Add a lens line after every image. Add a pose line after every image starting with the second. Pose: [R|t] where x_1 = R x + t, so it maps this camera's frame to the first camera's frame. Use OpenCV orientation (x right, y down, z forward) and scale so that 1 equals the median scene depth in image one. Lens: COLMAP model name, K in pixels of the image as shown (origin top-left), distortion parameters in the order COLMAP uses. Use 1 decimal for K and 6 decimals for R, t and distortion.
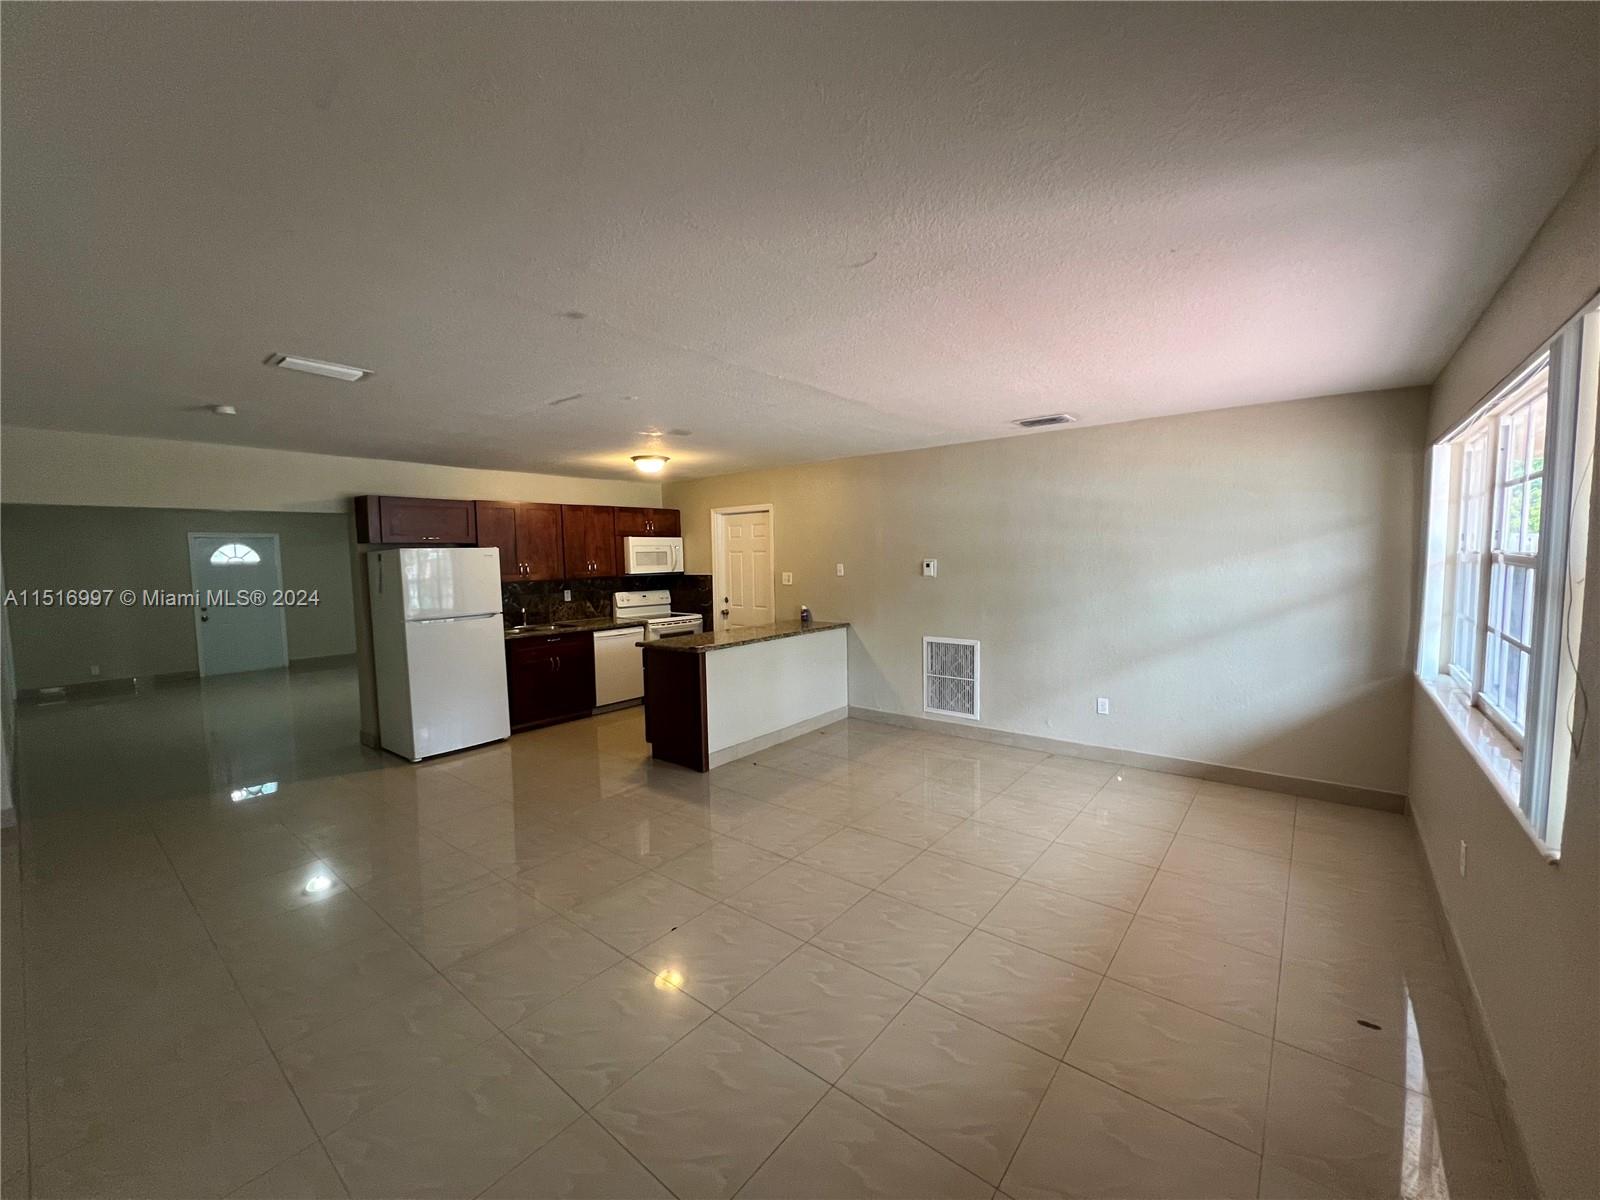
lens RADIAL K [[642.7, 0, 804.4], [0, 642.7, 600.4], [0, 0, 1]] dist [-0.002578, 0.001304]
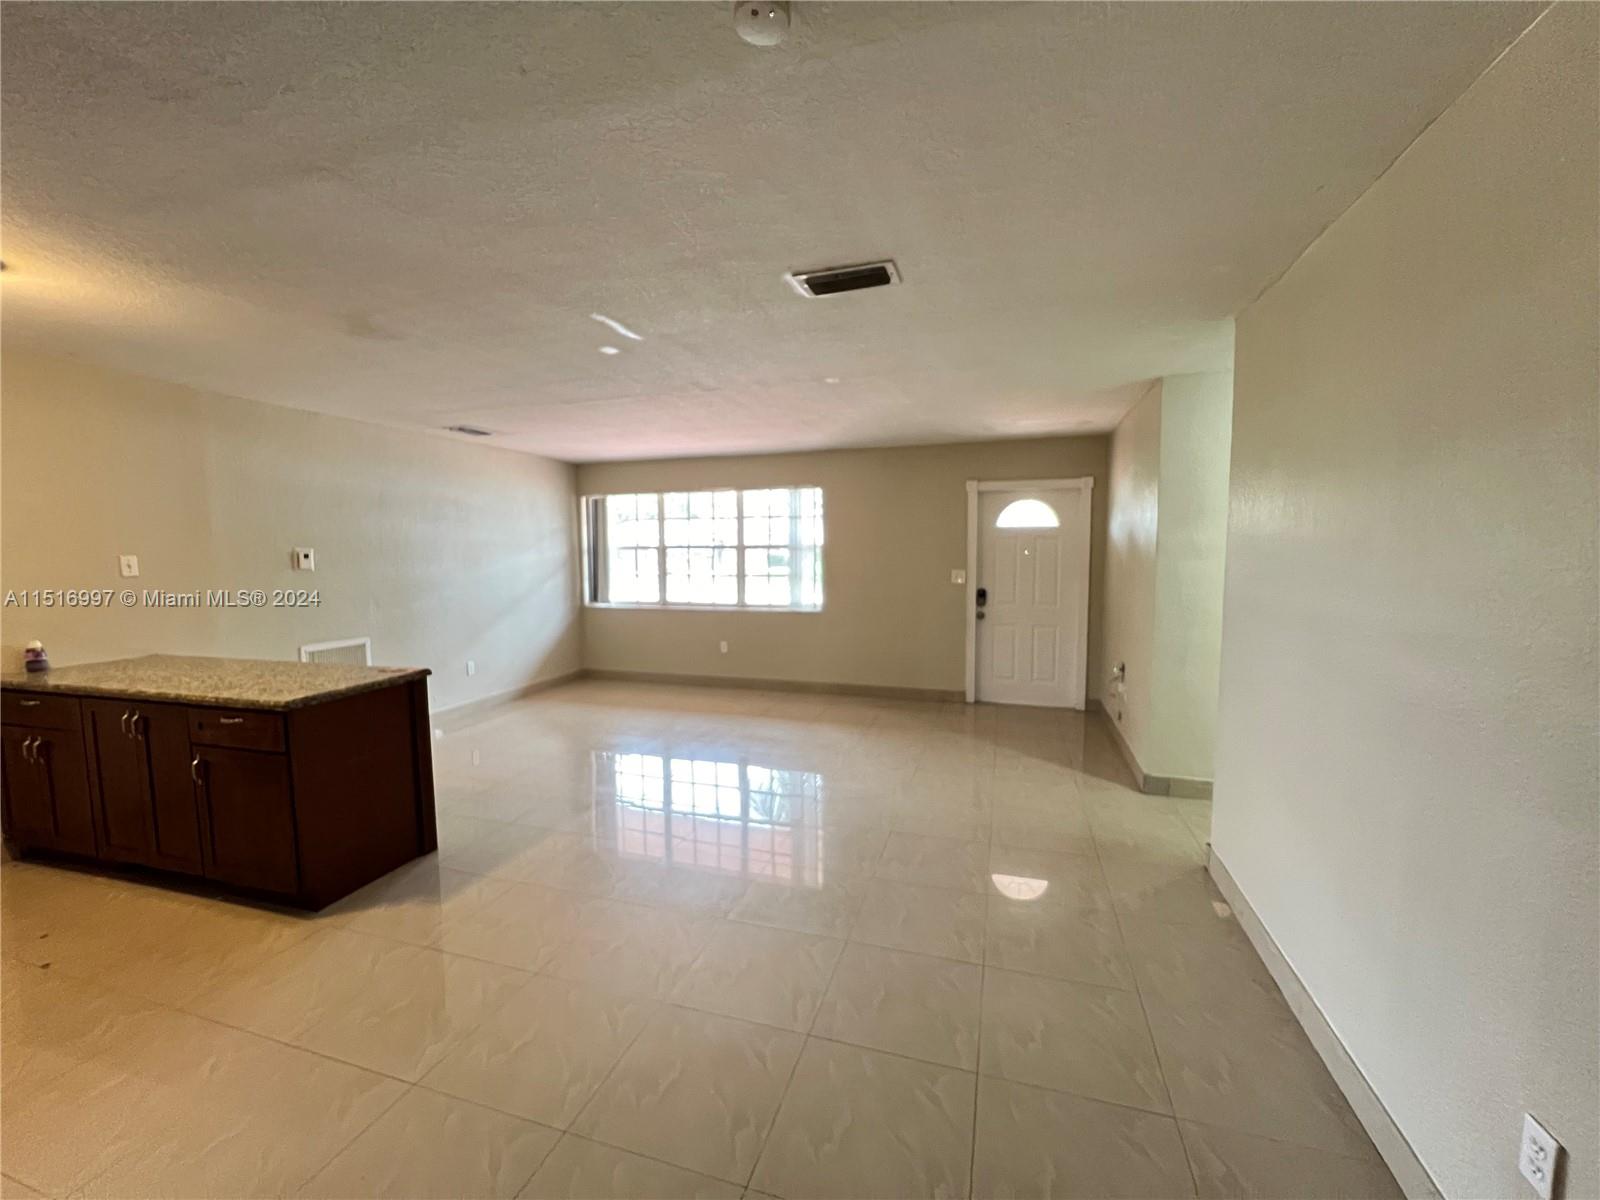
lens RADIAL K [[644.5, 0, 802.2], [0, 644.5, 599.2], [0, 0, 1]] dist [-0.001423, 0.000439]
pose [[-0.369938, -0.060387, 0.927092, -1.552064], [0.074848, 0.992705, 0.094527, -0.060904], [-0.926036, 0.104360, -0.362720, 1.439450]]
